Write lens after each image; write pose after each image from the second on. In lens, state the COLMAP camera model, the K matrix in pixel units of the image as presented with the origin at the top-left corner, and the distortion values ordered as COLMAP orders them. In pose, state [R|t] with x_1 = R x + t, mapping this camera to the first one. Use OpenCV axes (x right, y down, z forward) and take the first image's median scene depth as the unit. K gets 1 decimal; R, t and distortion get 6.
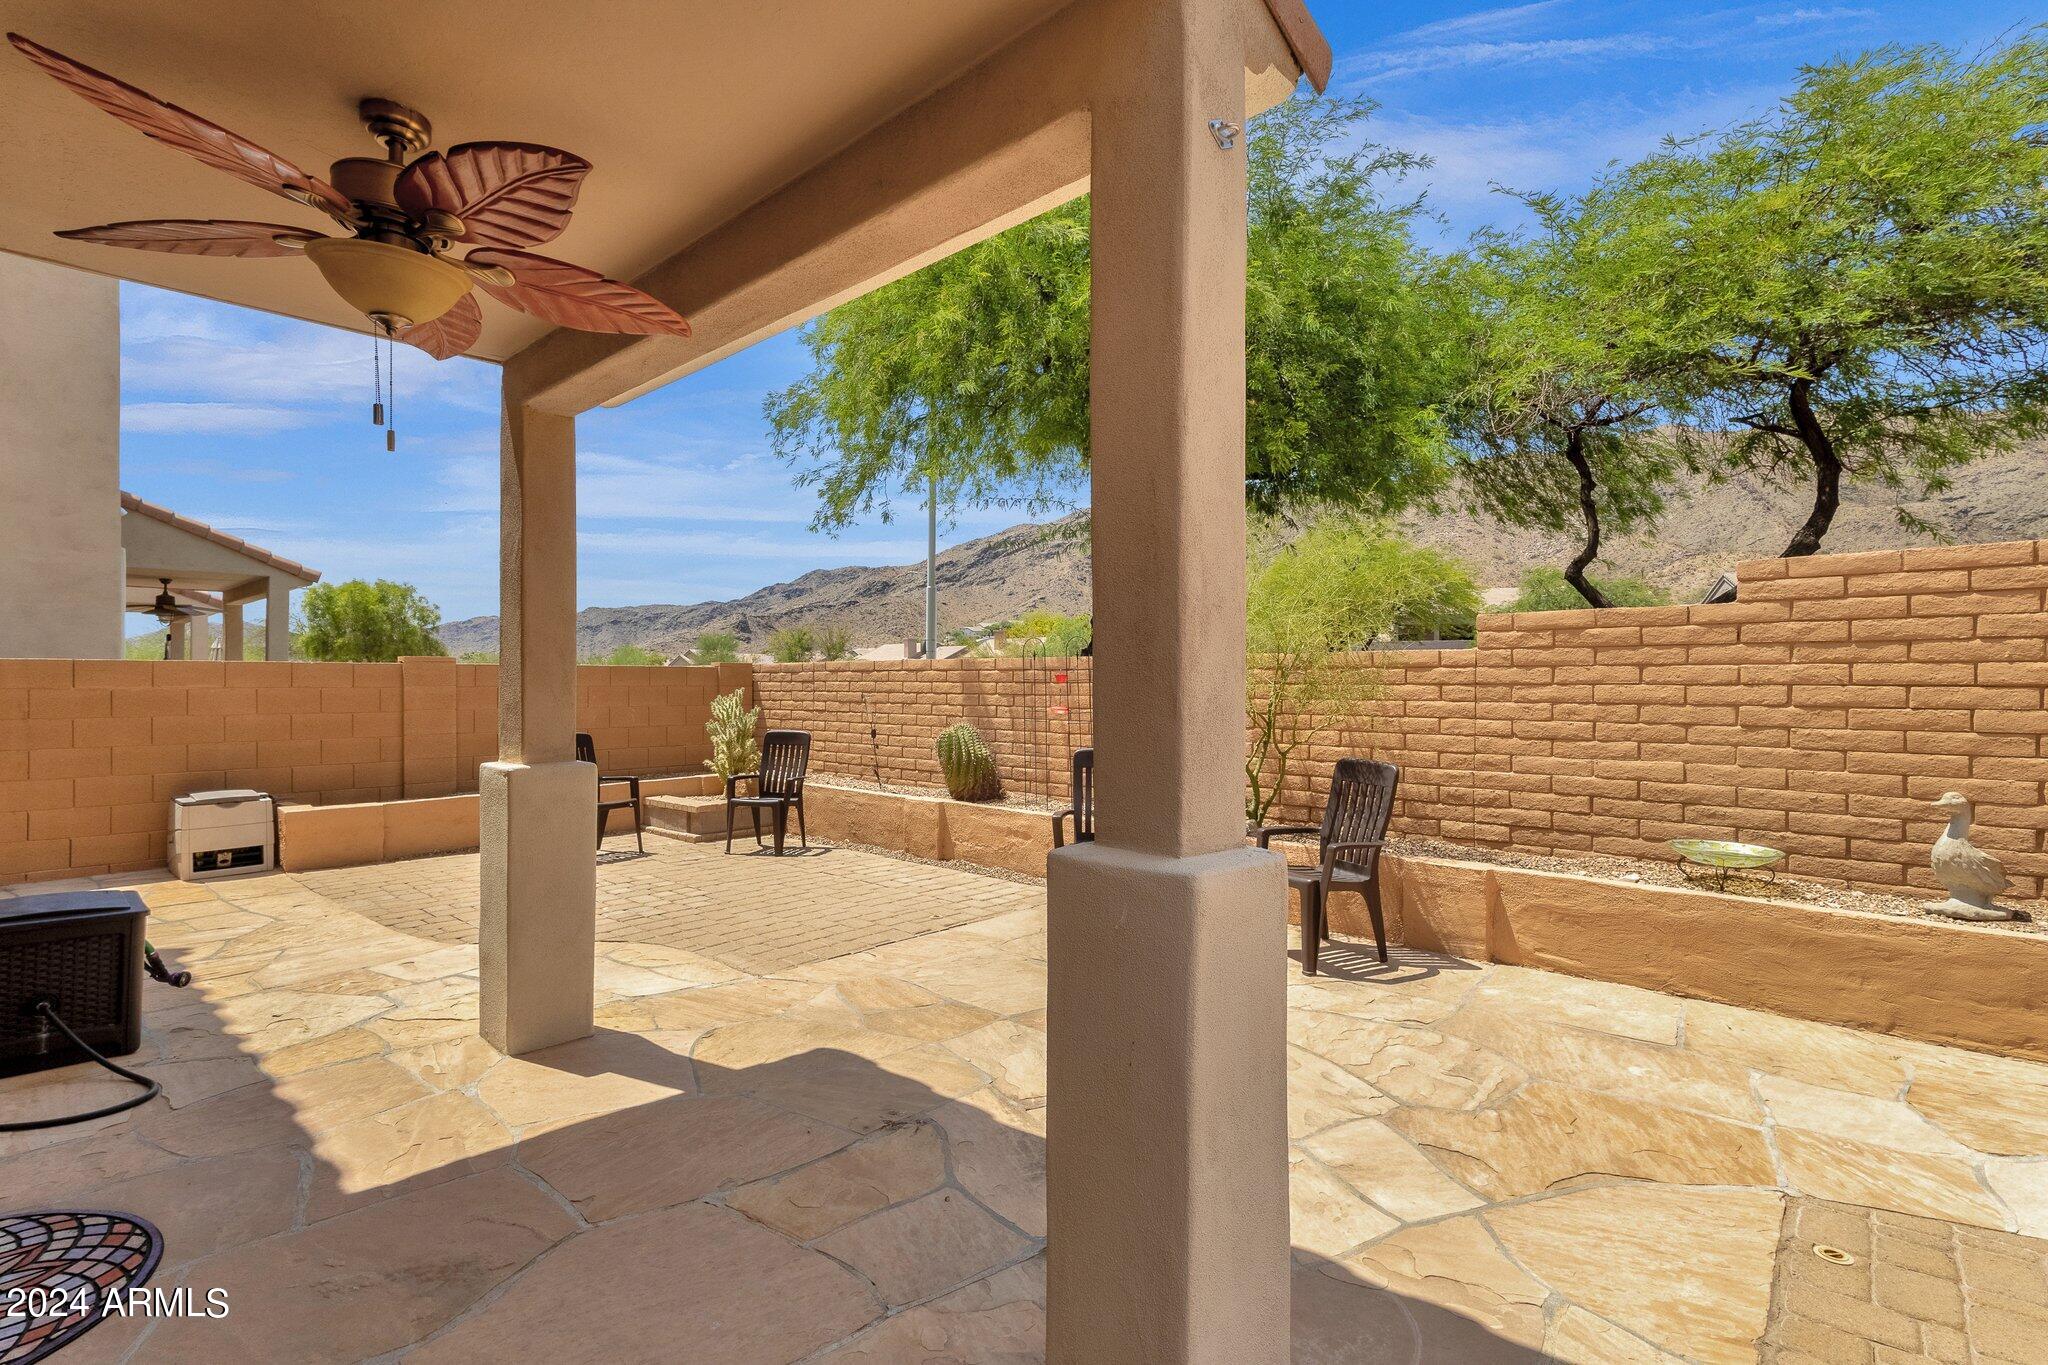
lens RADIAL K [[940.8, 0, 1024.0], [0, 940.8, 682.5], [0, 0, 1]] dist [0.001284, 0.003278]
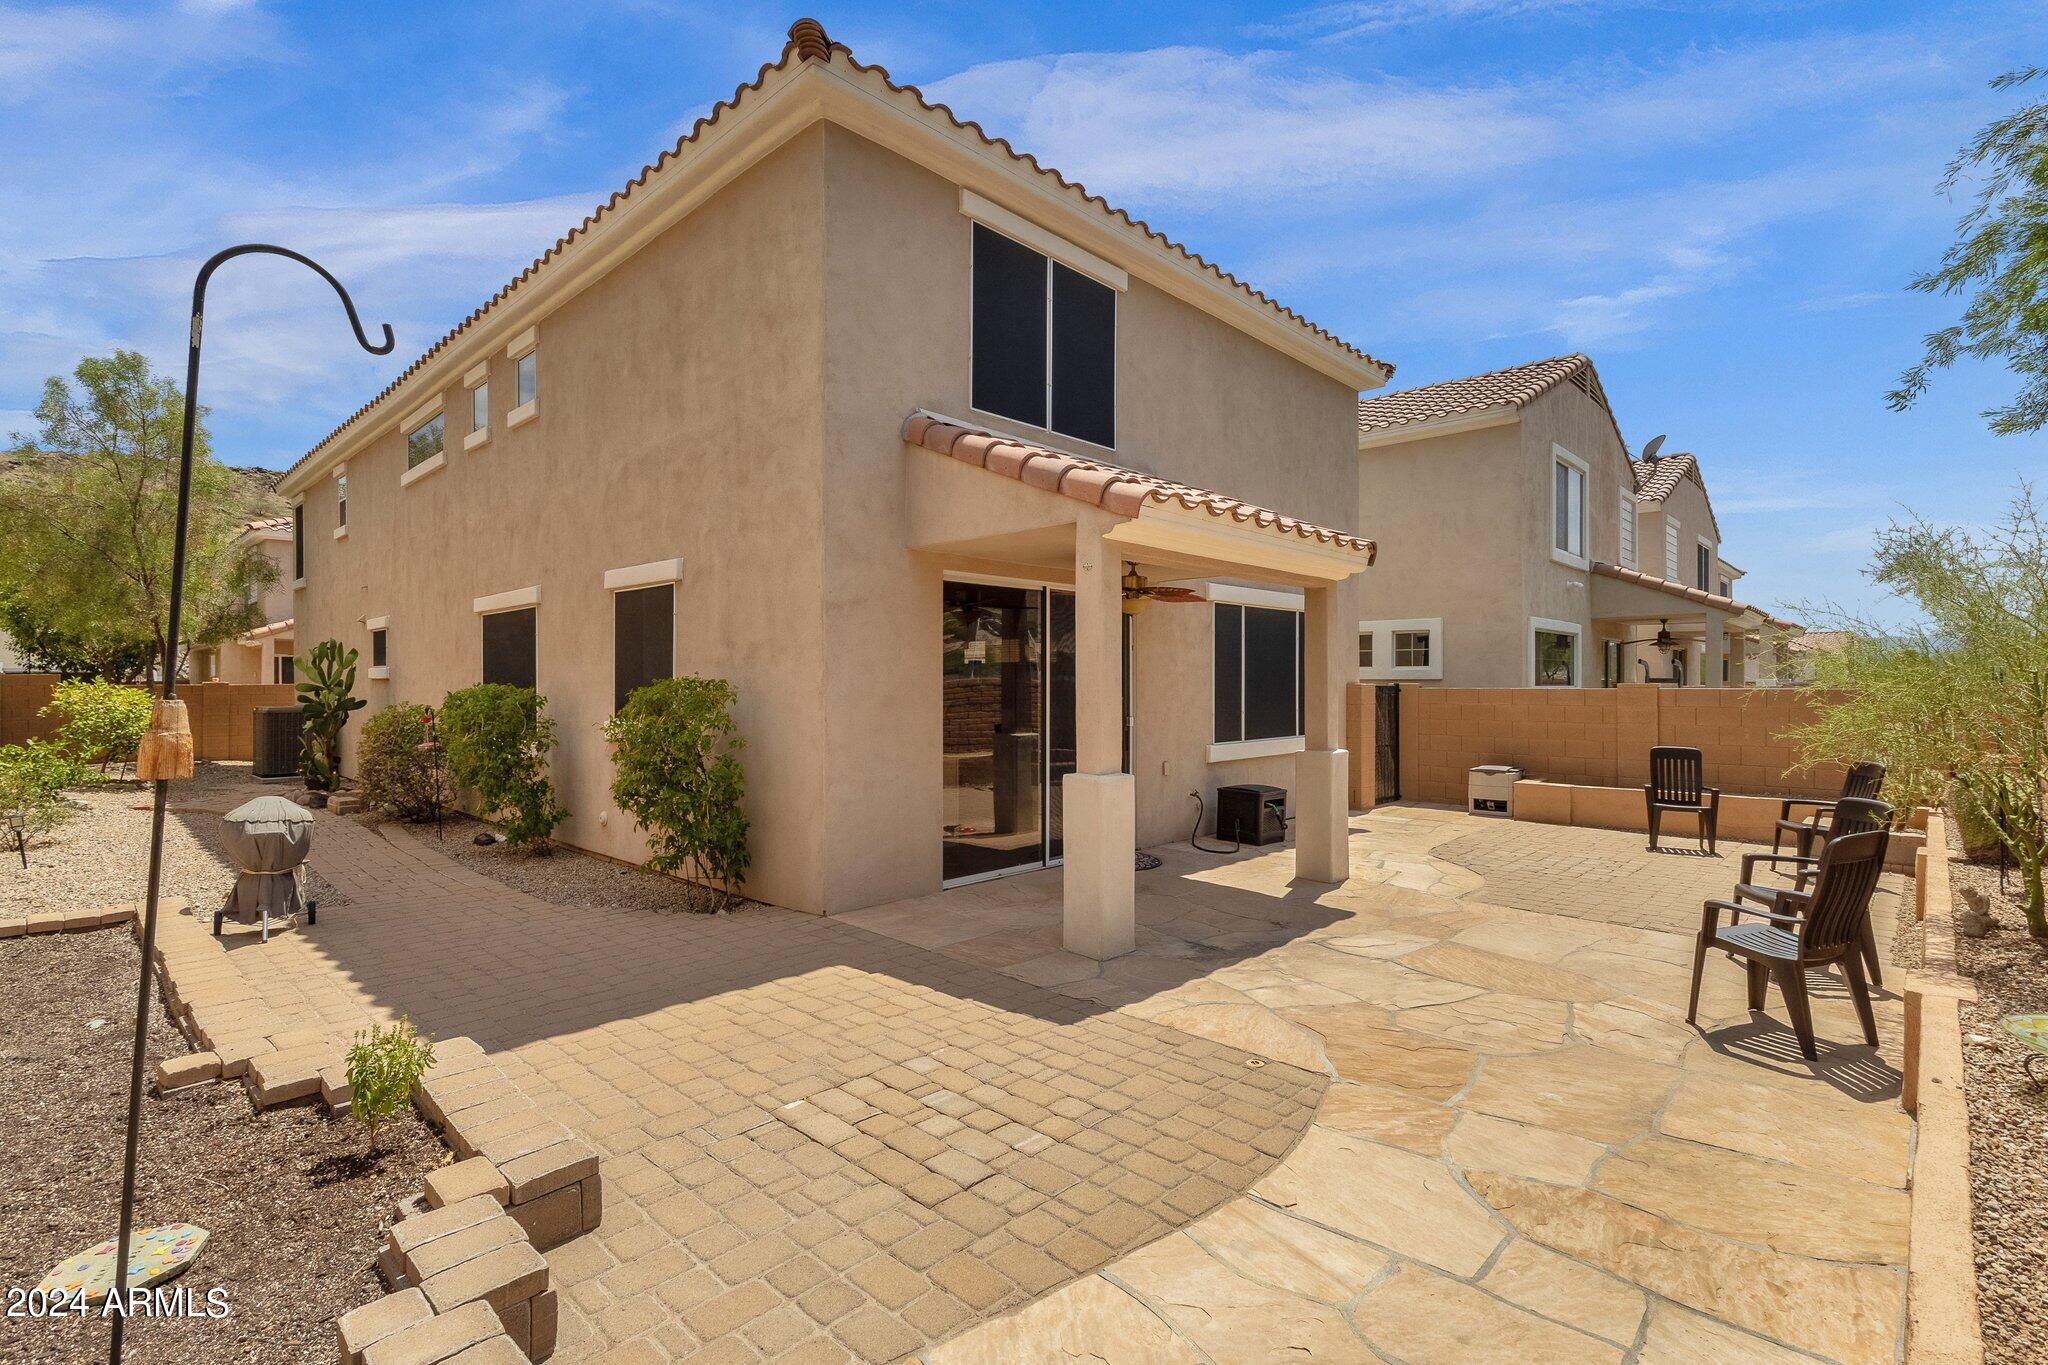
lens RADIAL K [[949.8, 0, 1033.3], [0, 949.8, 683.6], [0, 0, 1]] dist [0.001408, 0.000680]
pose [[-0.021232, 0.000498, -0.999774, 1.341326], [0.002072, 0.999998, 0.000454, -0.055024], [0.999772, -0.002062, -0.021233, 0.316162]]
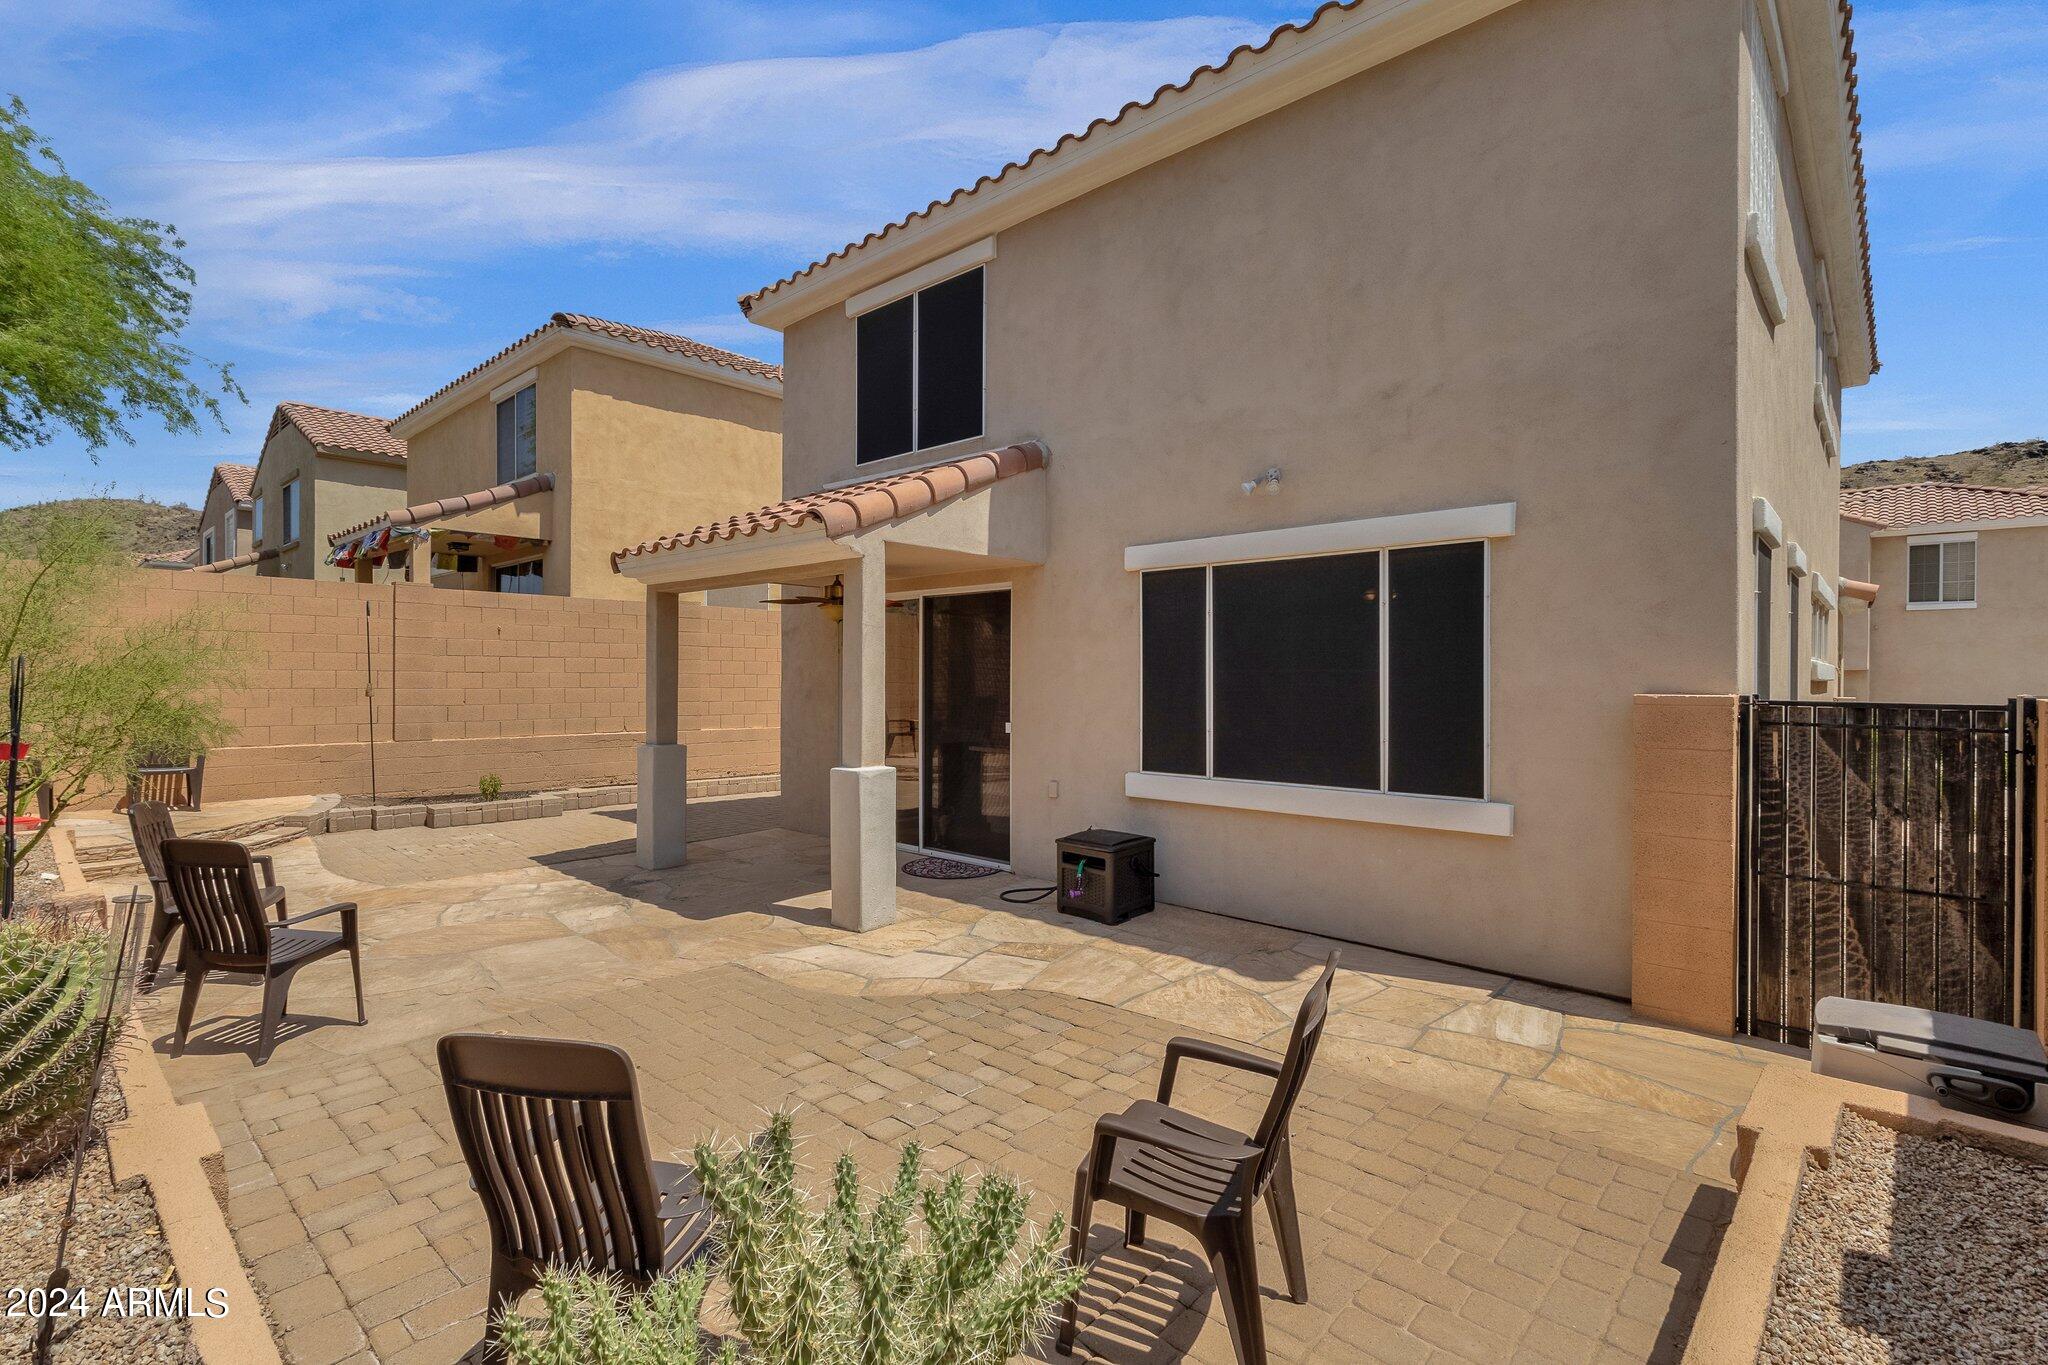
lens RADIAL K [[953.1, 0, 1024.0], [0, 953.1, 682.5], [0, 0, 1]] dist [0.001578, 0.000641]
pose [[-0.999878, -0.002649, 0.015390, -0.684614], [-0.002558, 0.999979, 0.005927, -0.066810], [-0.015406, 0.005887, -0.999864, 2.250663]]
